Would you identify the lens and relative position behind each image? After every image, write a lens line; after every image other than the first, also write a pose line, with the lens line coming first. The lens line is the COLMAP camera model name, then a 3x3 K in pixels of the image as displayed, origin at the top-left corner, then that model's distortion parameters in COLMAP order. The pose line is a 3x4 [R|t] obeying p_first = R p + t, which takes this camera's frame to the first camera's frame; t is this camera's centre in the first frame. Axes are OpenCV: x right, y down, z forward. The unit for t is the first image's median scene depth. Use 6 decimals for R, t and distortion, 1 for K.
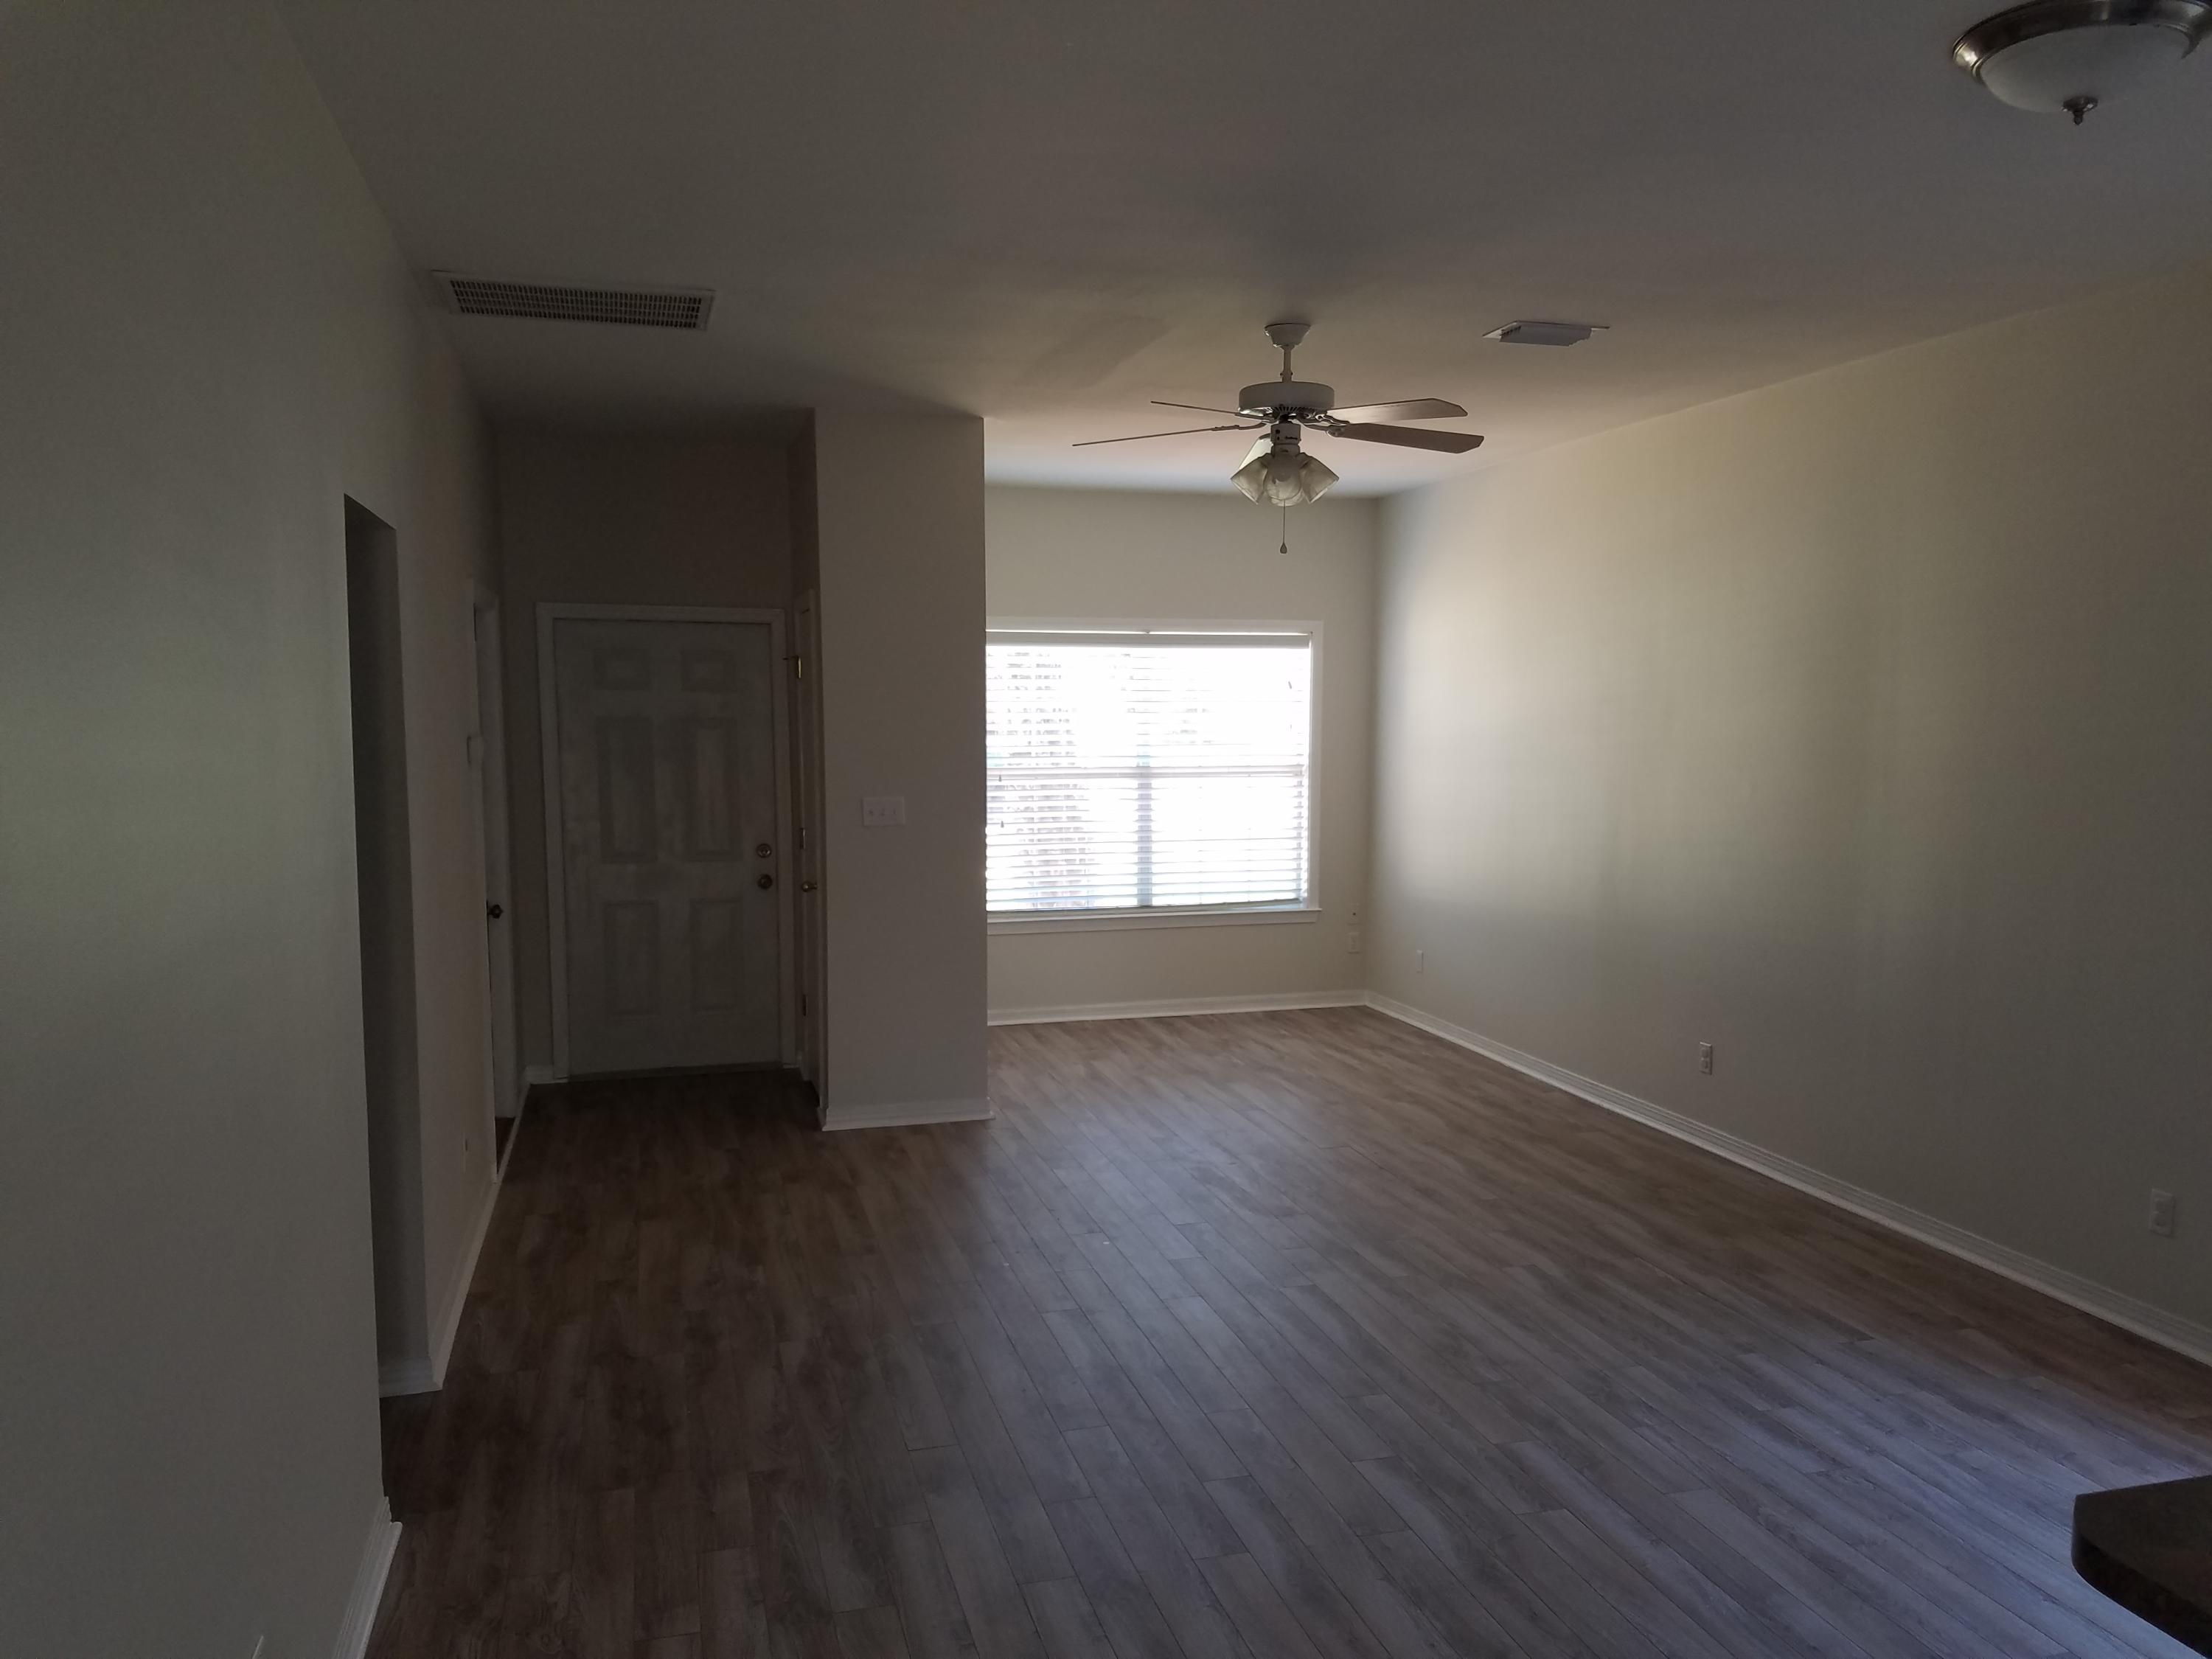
lens RADIAL K [[1782.0, 0, 1131.5], [0, 1782.0, 878.1], [0, 0, 1]] dist [0.262255, -0.555133]
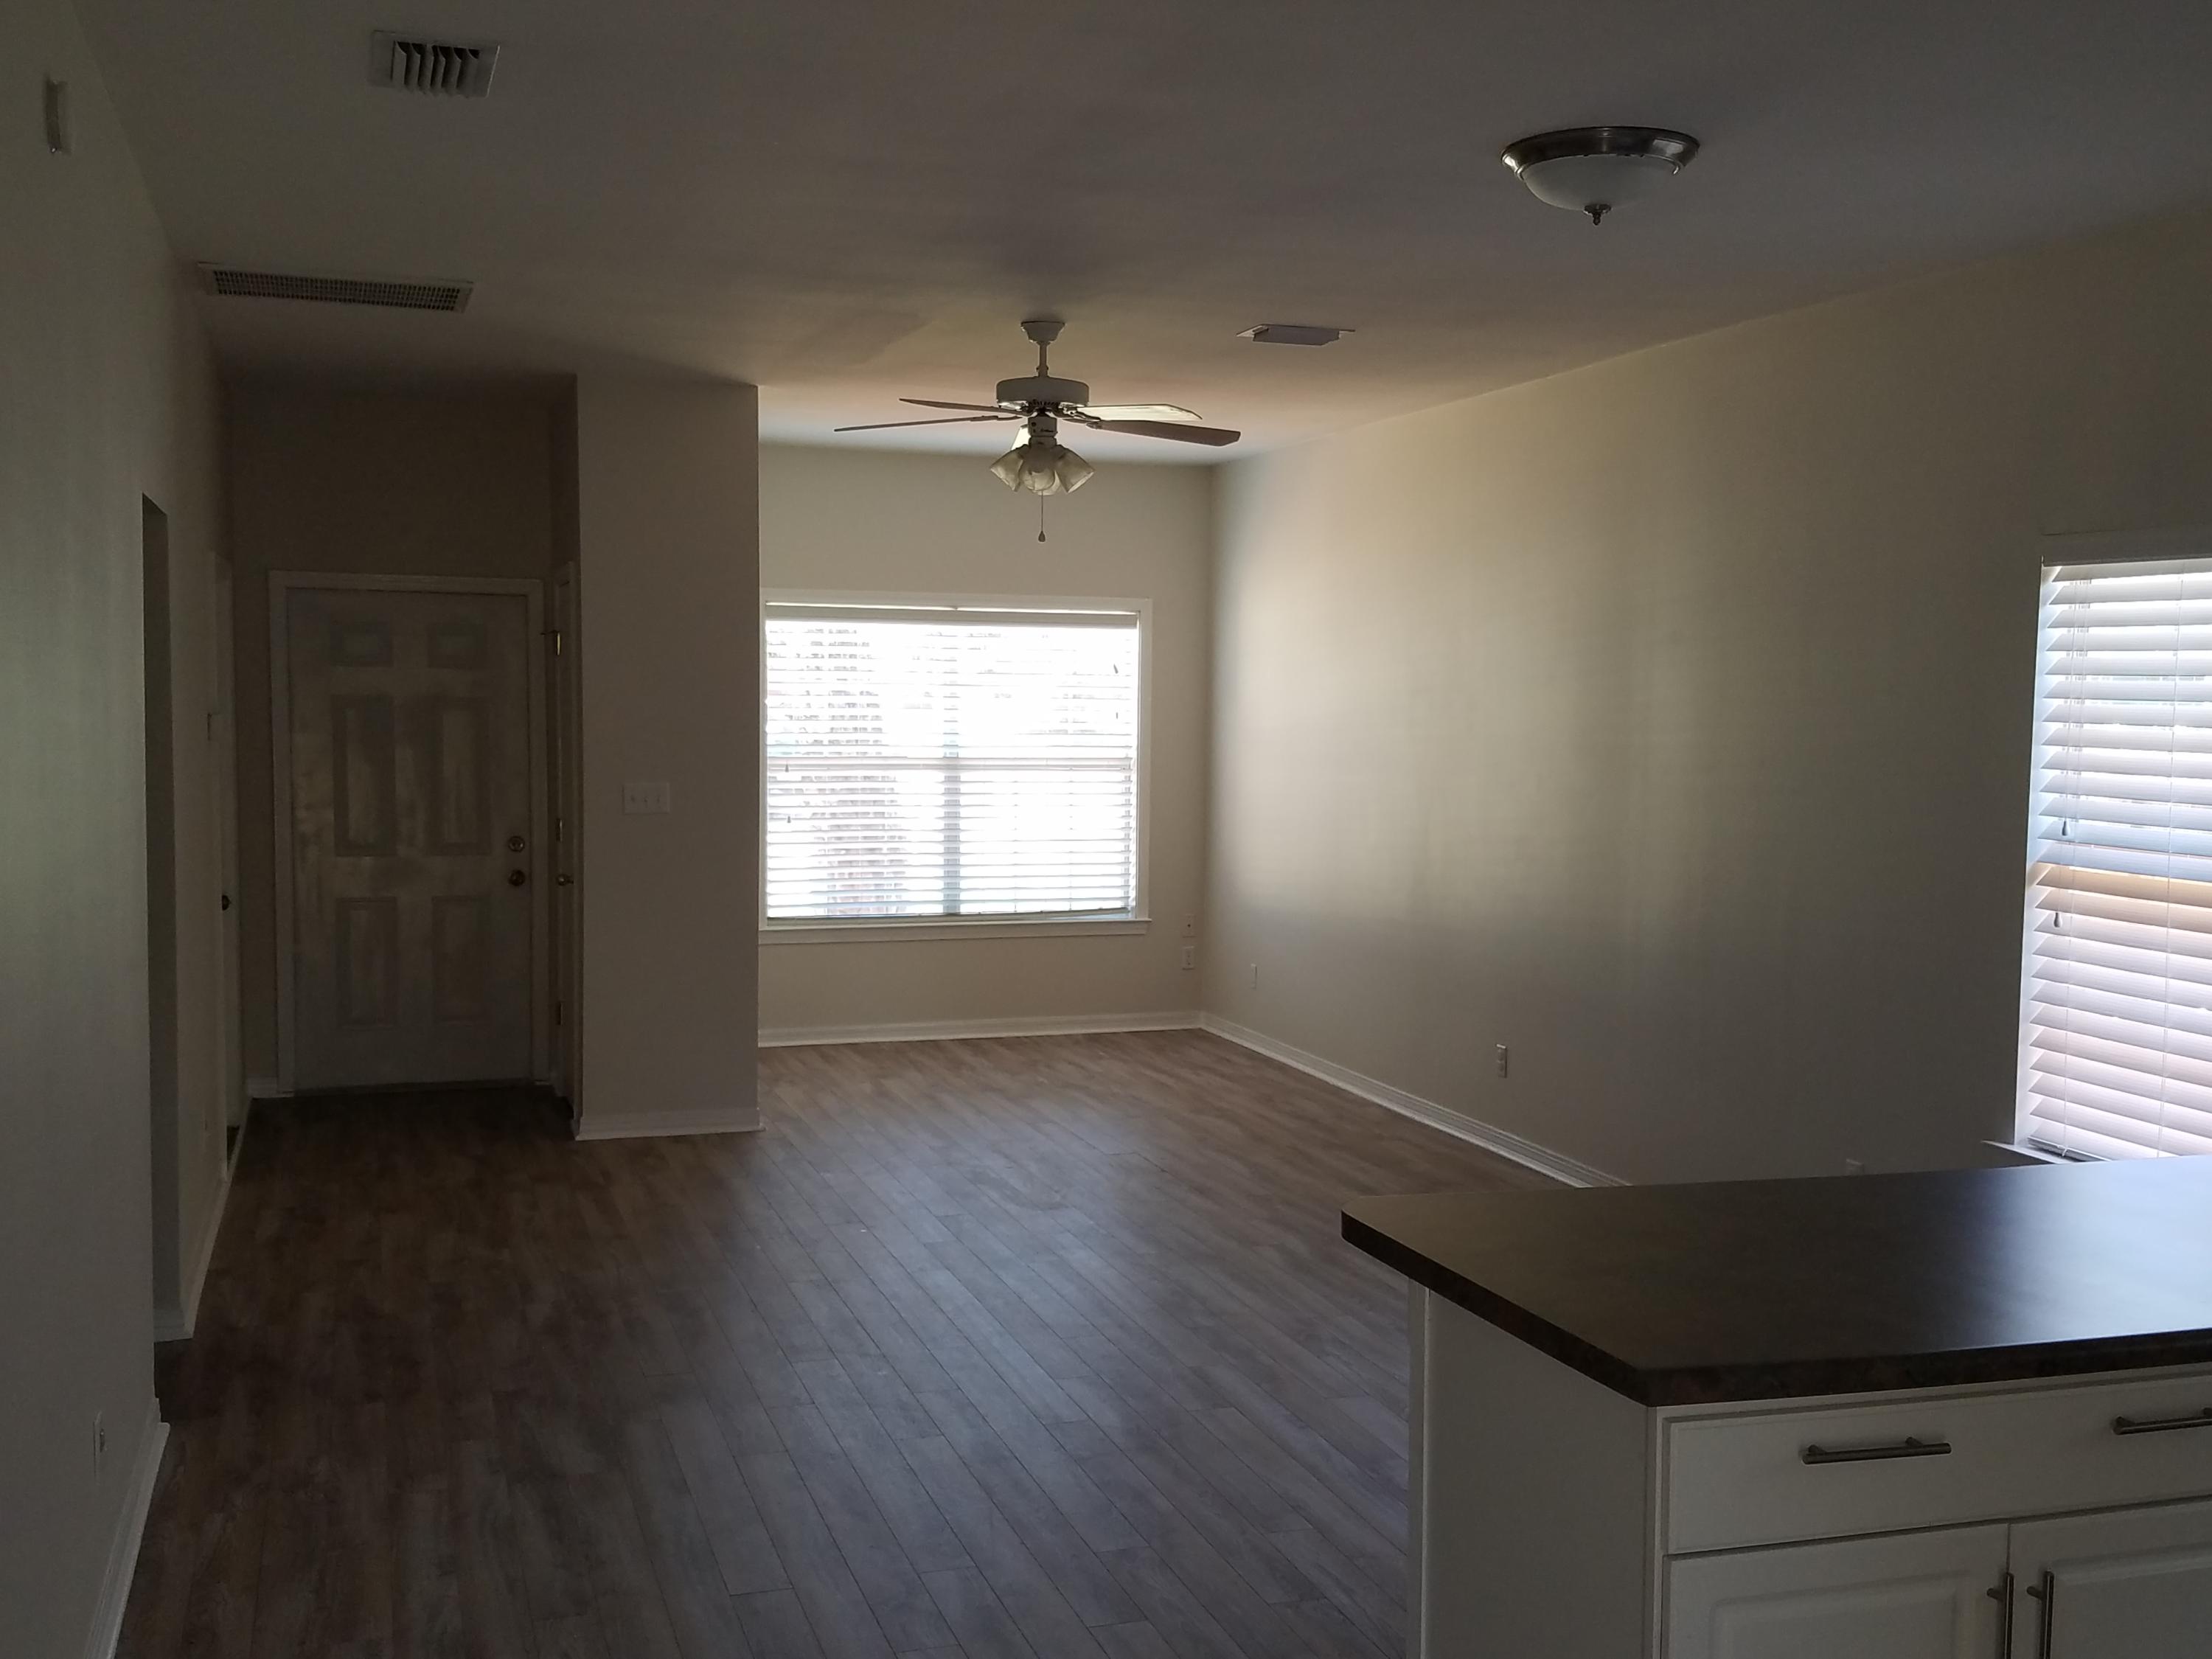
lens RADIAL K [[2418.8, 0, 1129.7], [0, 2418.8, 863.0], [0, 0, 1]] dist [0.264401, -0.549141]
pose [[0.999063, 0.008301, 0.042469, 0.058110], [-0.007215, 0.999645, -0.025647, 0.026870], [-0.042667, 0.025316, 0.998769, -0.276257]]
